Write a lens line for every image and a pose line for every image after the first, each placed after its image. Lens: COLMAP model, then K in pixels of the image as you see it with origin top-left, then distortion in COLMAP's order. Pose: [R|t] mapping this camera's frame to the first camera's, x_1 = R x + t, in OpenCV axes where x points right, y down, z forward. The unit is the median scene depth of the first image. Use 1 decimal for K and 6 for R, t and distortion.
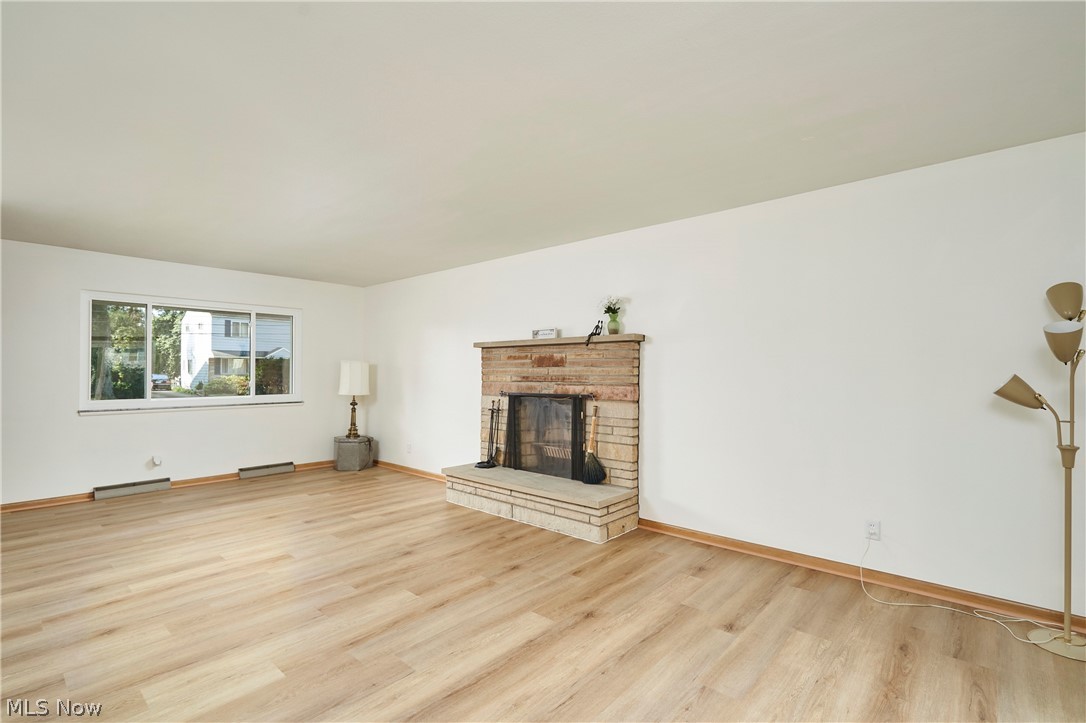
lens RADIAL K [[518.9, 0, 545.3], [0, 518.9, 369.6], [0, 0, 1]] dist [0.003042, 0.000898]
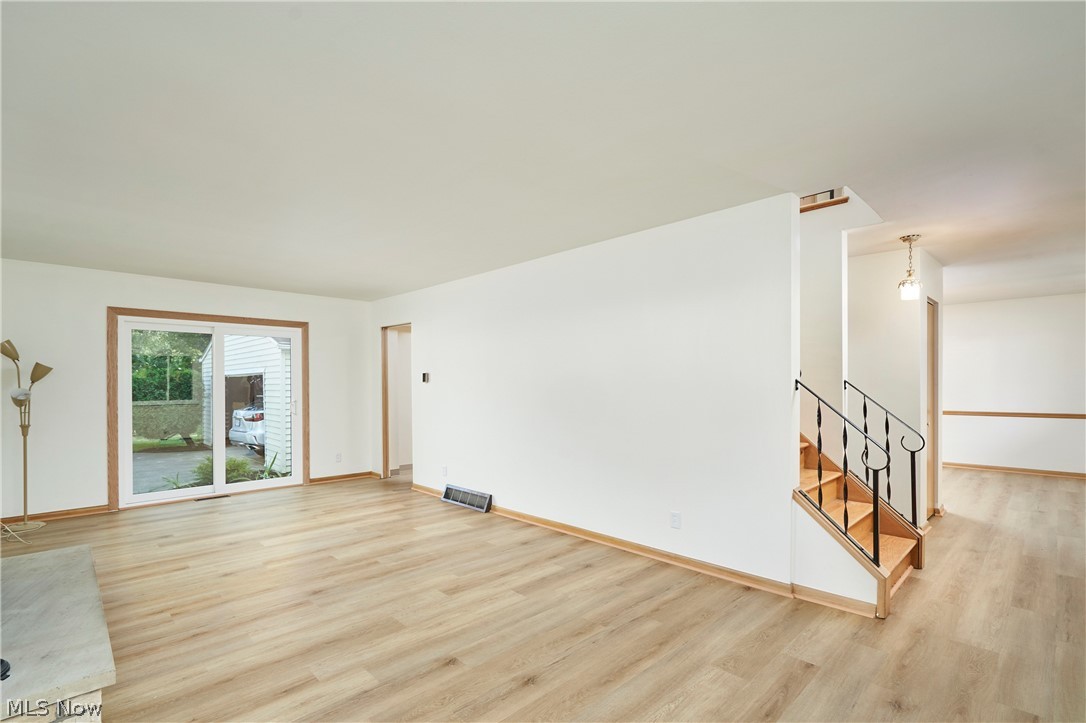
lens RADIAL K [[518.9, 0, 541.0], [0, 518.9, 367.7], [0, 0, 1]] dist [0.003042, 0.000898]
pose [[-0.997054, 0.004988, 0.076537, -0.783076], [0.002620, 0.999516, -0.031009, -0.001112], [-0.076654, -0.030717, -0.996584, 2.039653]]
